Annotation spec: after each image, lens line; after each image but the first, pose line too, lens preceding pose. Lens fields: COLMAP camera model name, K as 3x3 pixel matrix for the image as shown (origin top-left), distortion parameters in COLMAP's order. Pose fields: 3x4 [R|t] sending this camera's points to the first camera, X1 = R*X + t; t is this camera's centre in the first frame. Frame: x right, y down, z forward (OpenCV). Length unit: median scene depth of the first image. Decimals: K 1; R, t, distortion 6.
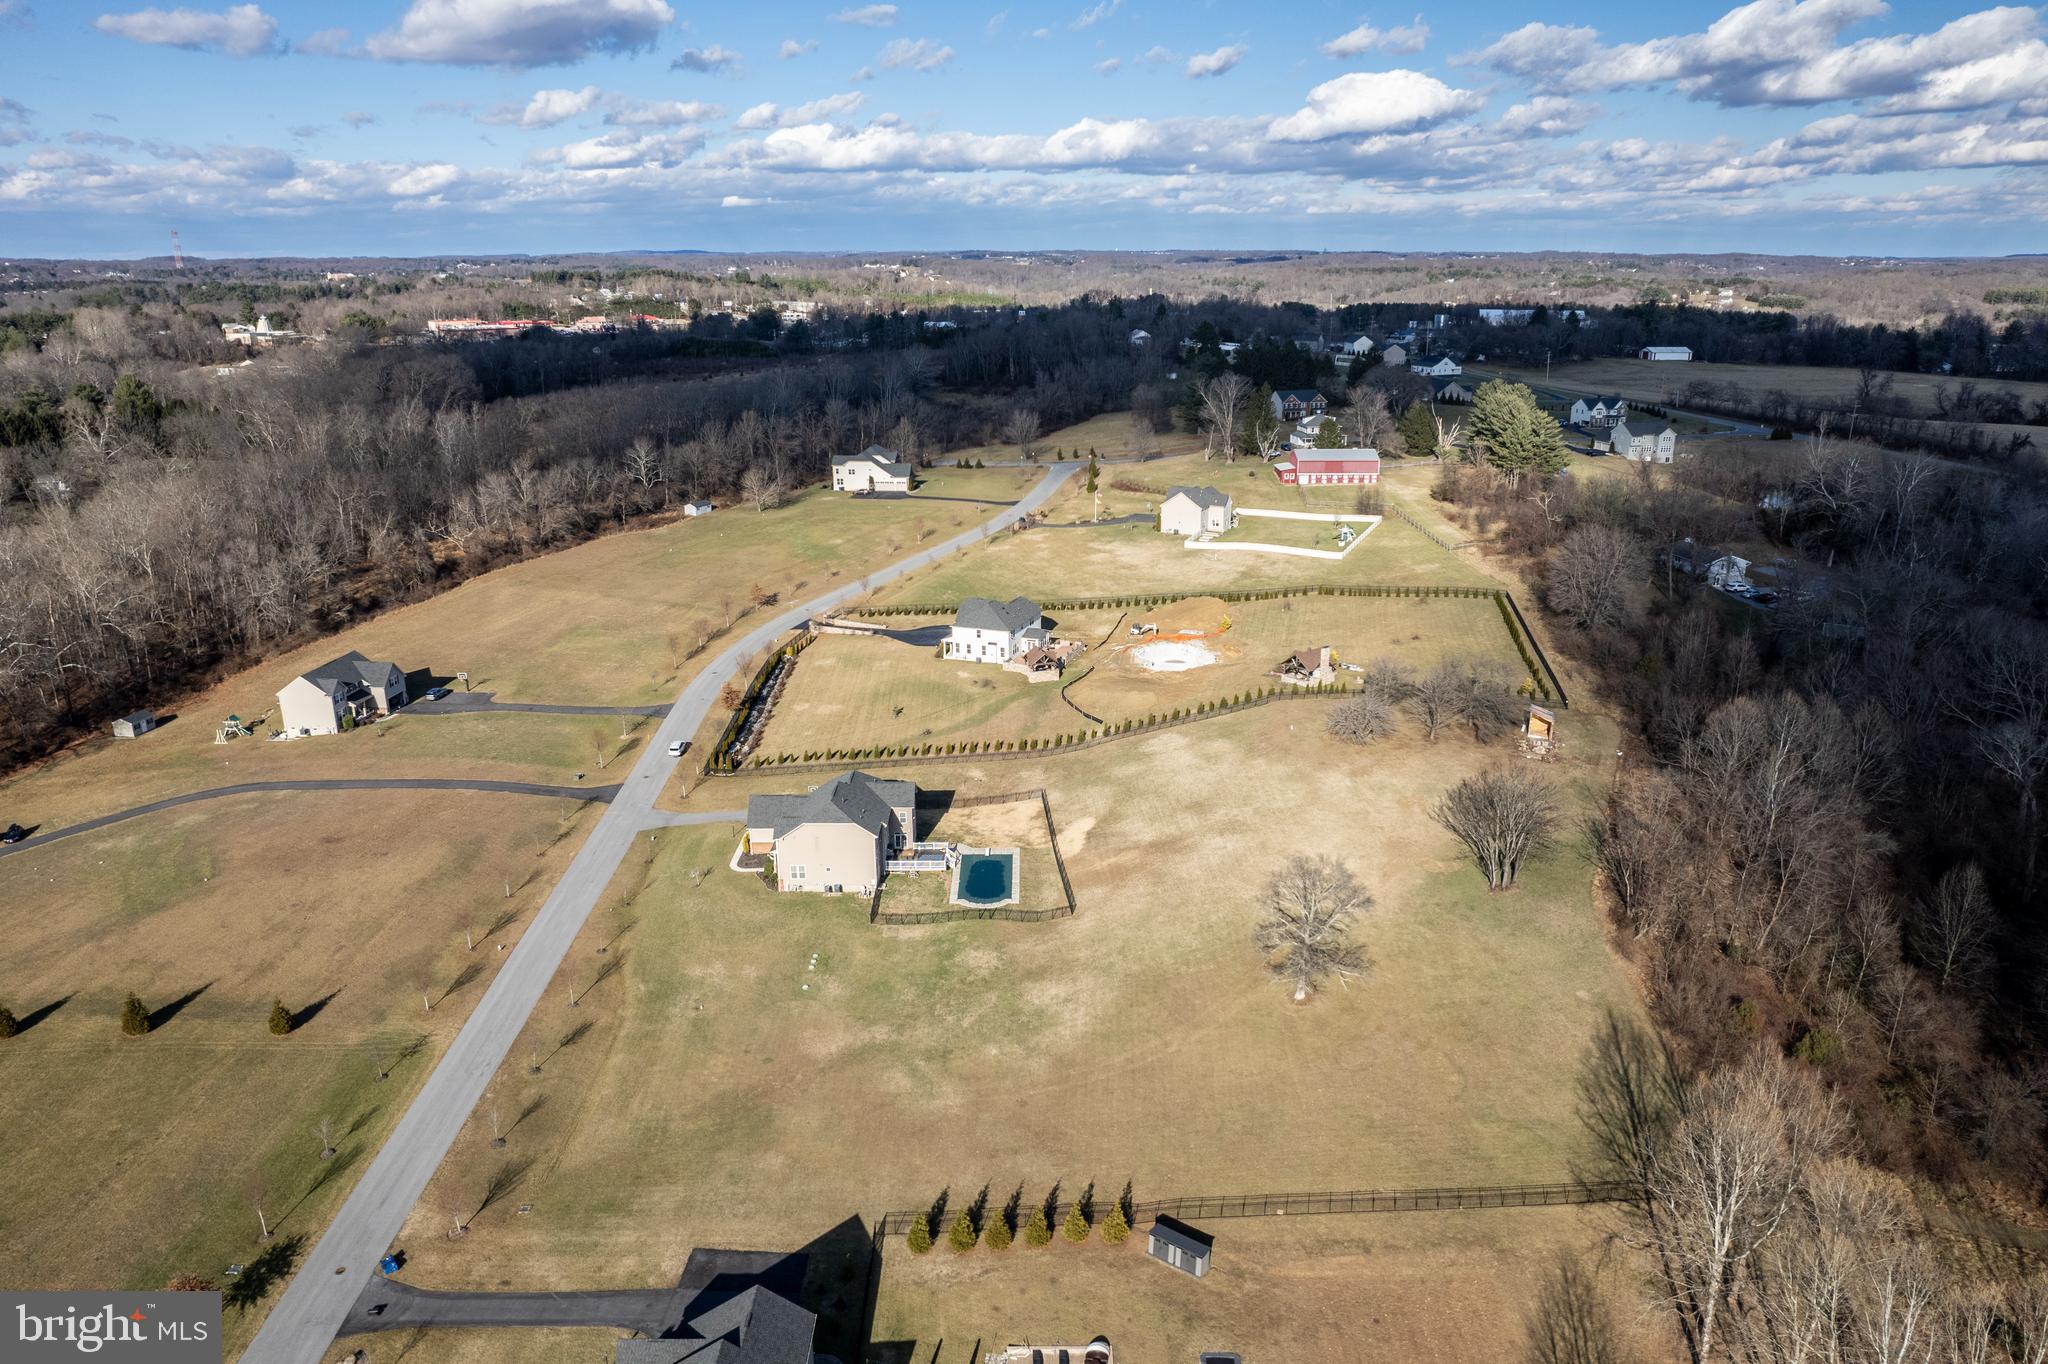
lens RADIAL K [[1369.4, 0, 1023.7], [0, 1369.4, 610.1], [0, 0, 1]] dist [-0.070467, 0.057613]
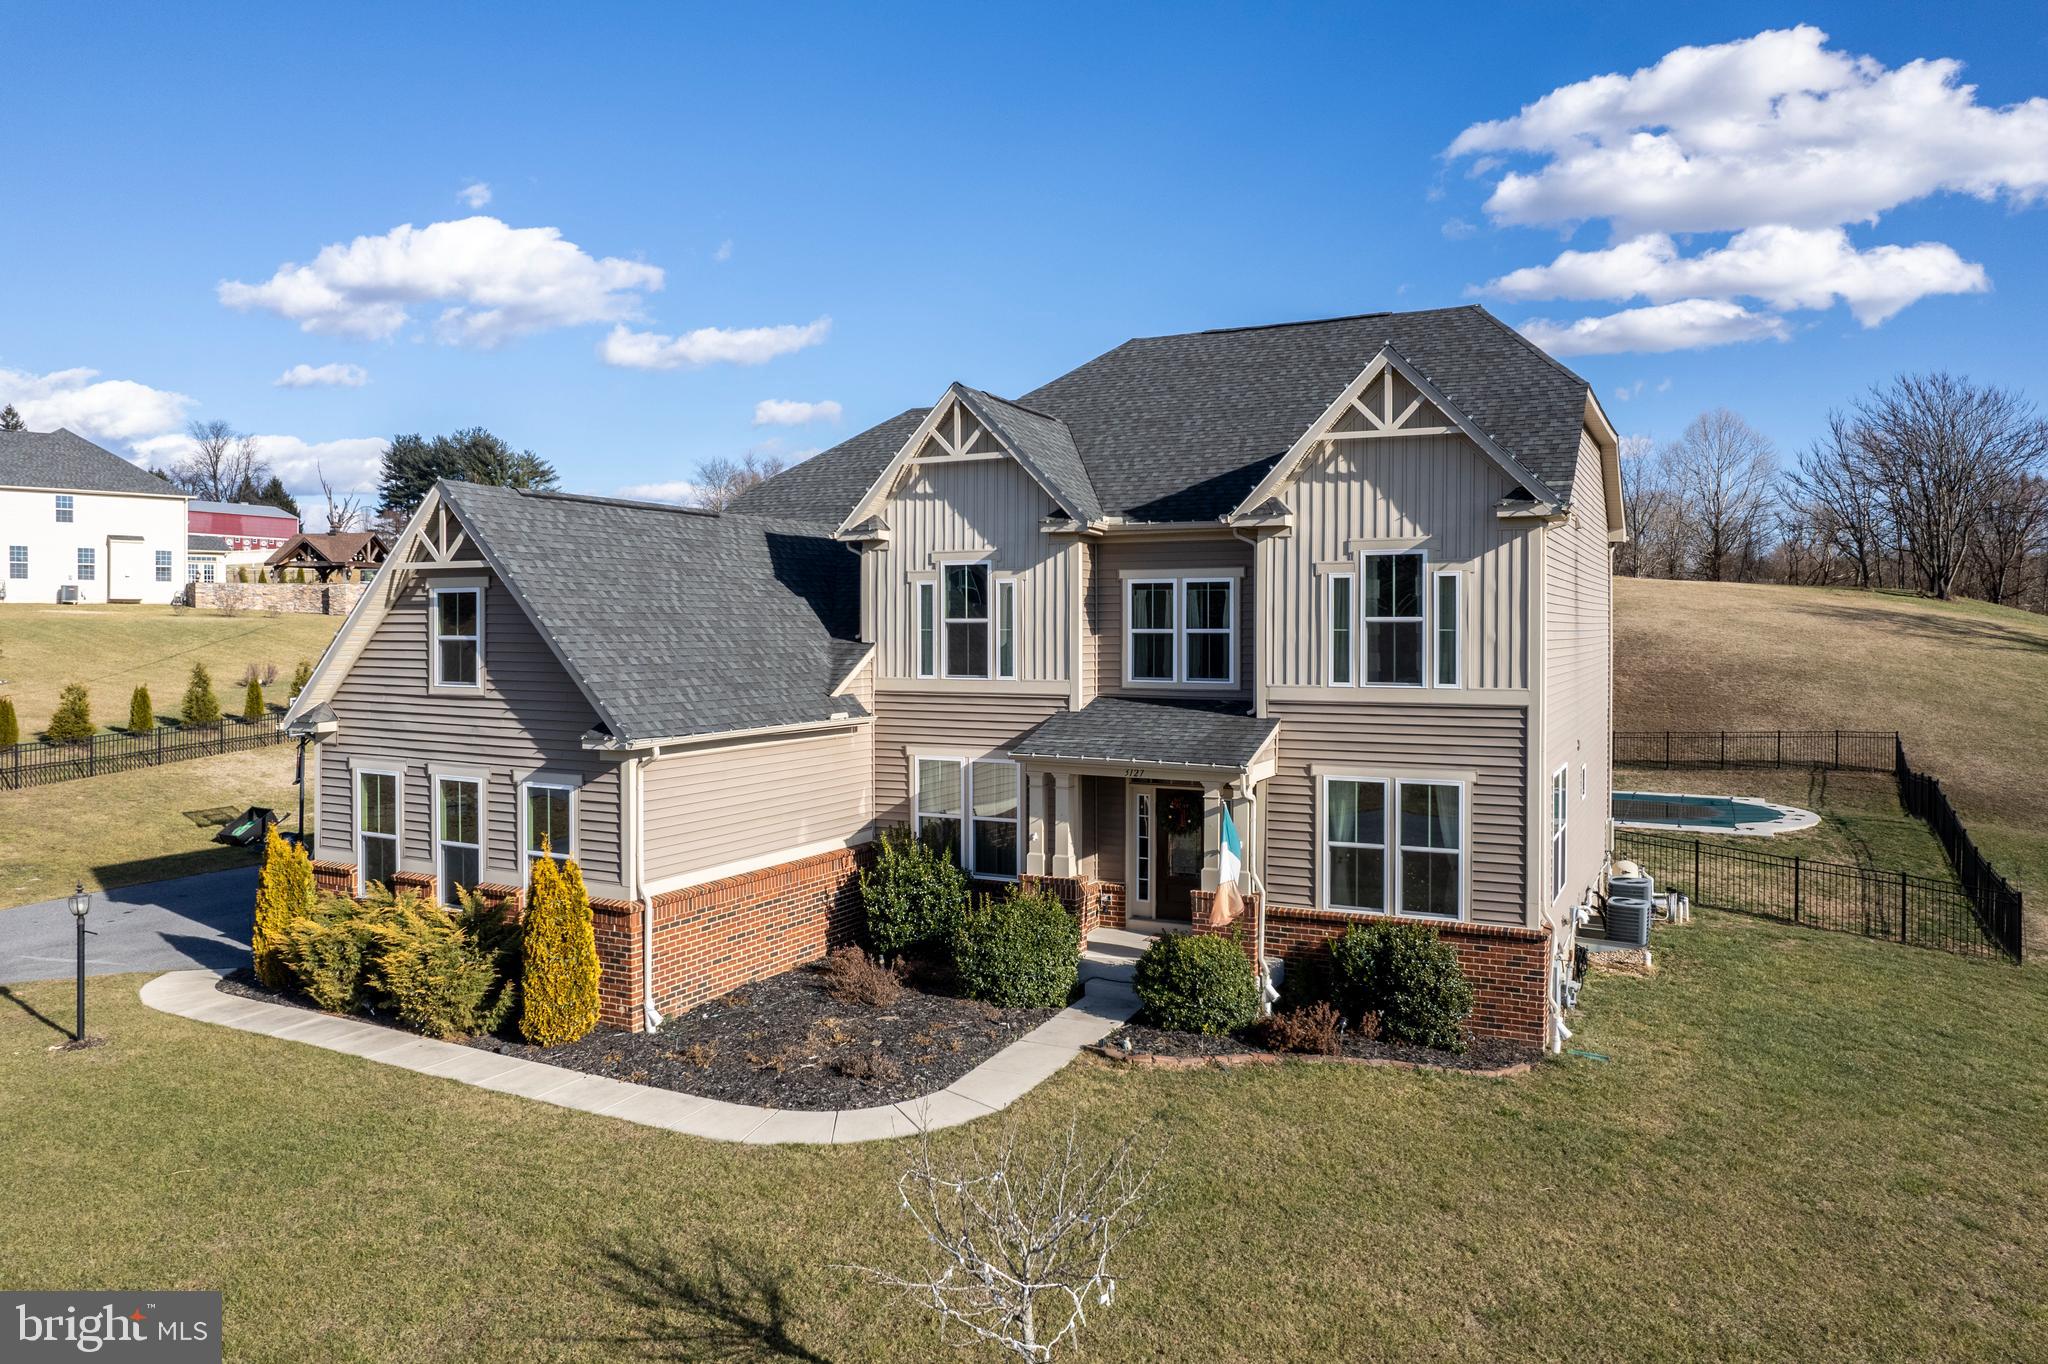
lens RADIAL K [[1360.9, 0, 1053.9], [0, 1360.9, 641.0], [0, 0, 1]] dist [-0.079529, 0.075314]
pose [[0.437673, 0.001903, 0.899132, -0.298036], [0.219716, 0.969455, -0.109004, 0.185941], [-0.871875, 0.245262, 0.423887, 1.021076]]
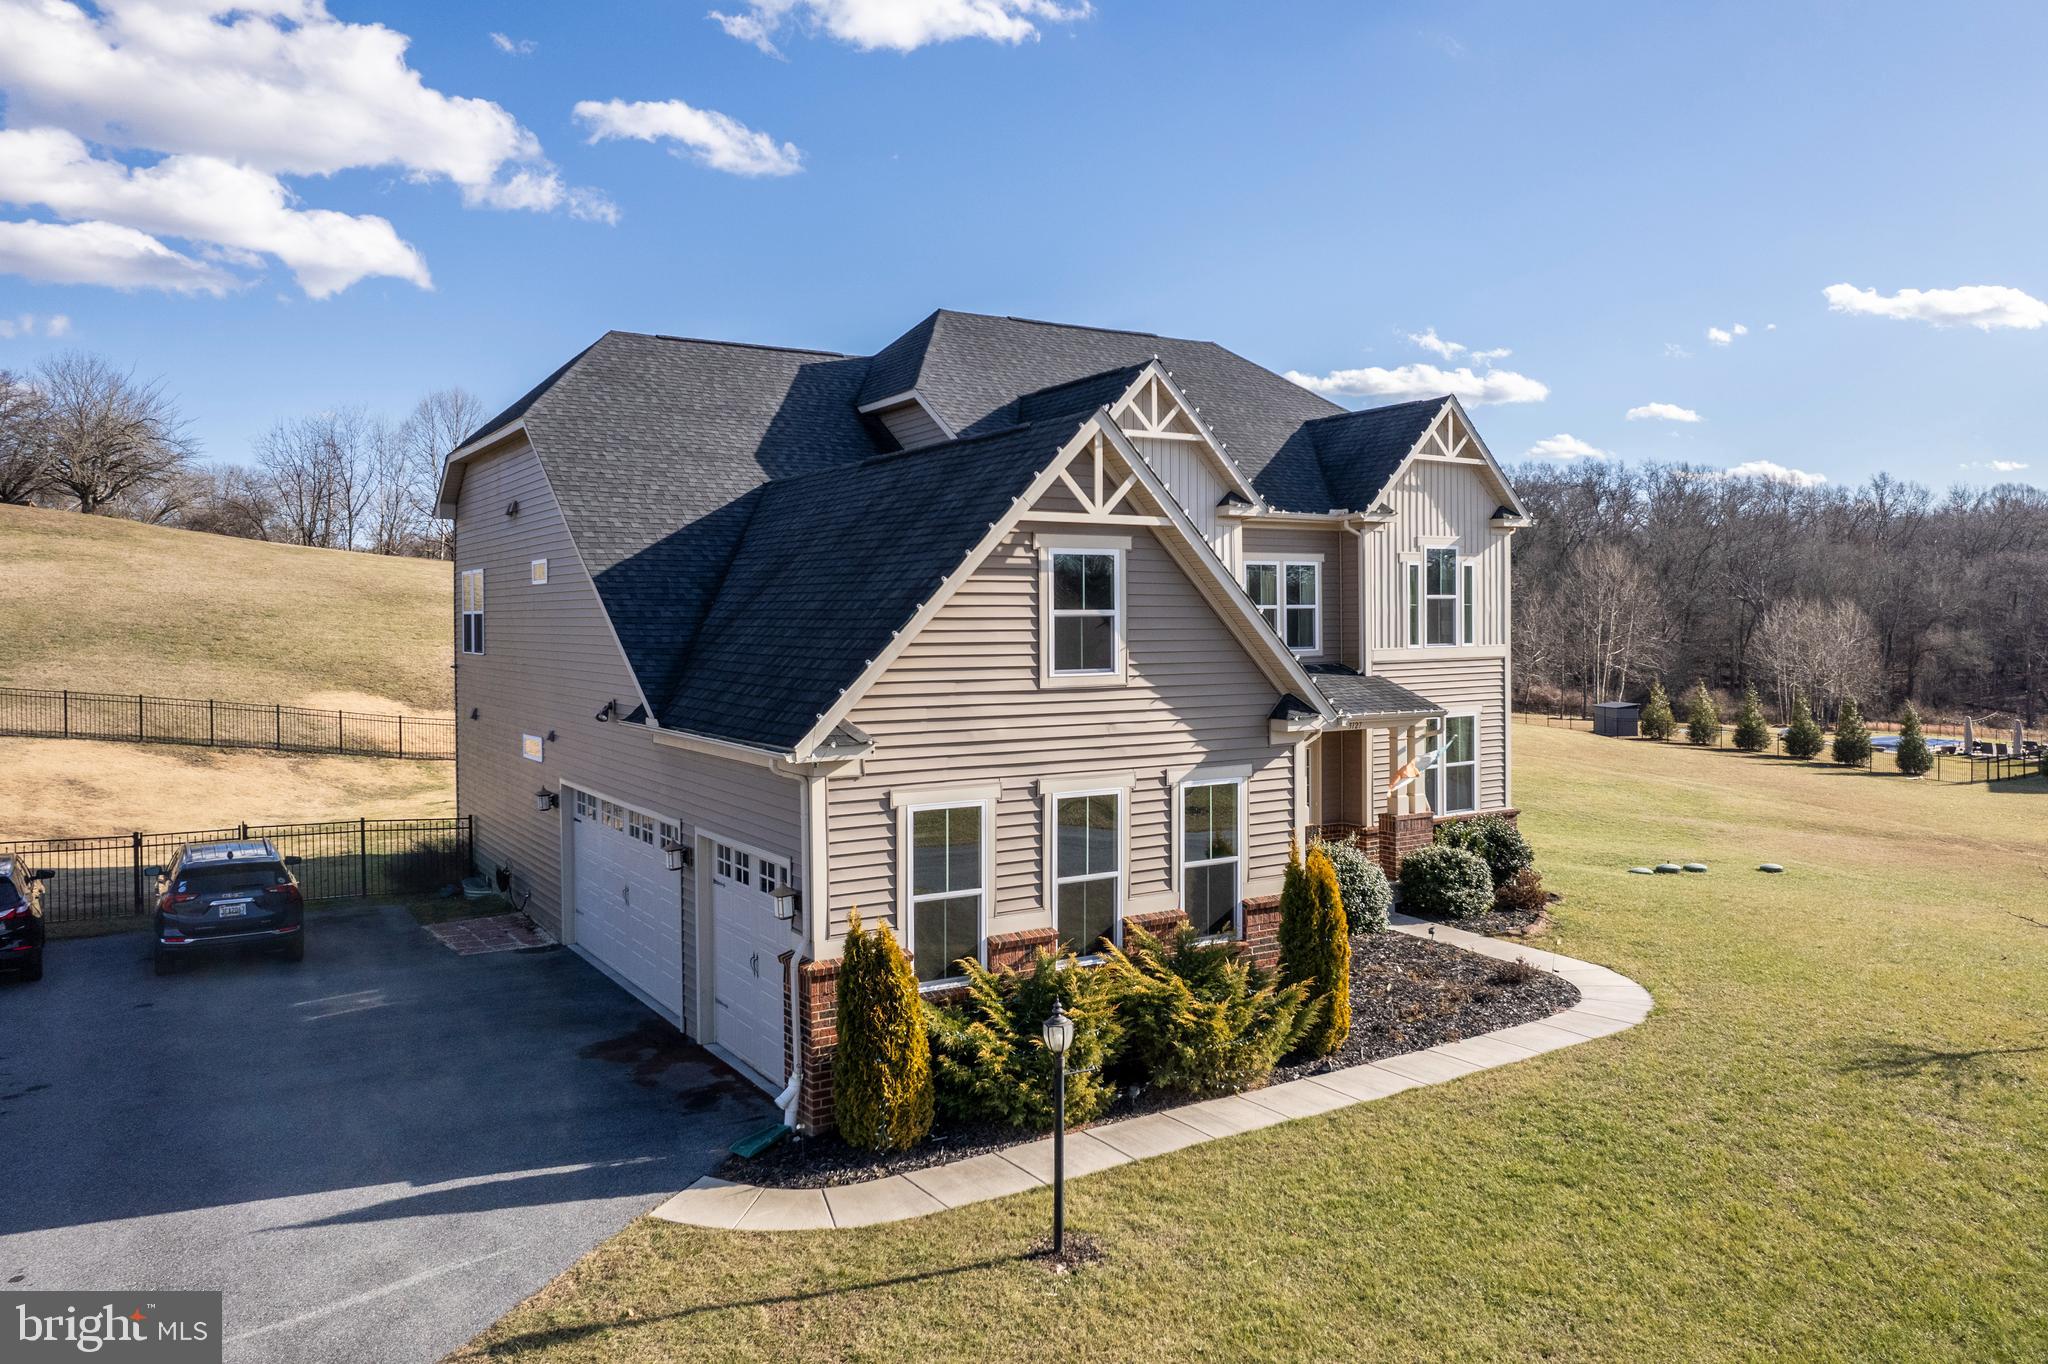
lens RADIAL K [[1485.6, 0, 1110.9], [0, 1485.6, 651.1], [0, 0, 1]] dist [0.002702, -0.080107]
pose [[-0.574814, -0.011300, 0.818206, -0.299419], [0.211709, 0.963806, 0.162043, 0.149820], [-0.790423, 0.266366, -0.551617, 1.163739]]
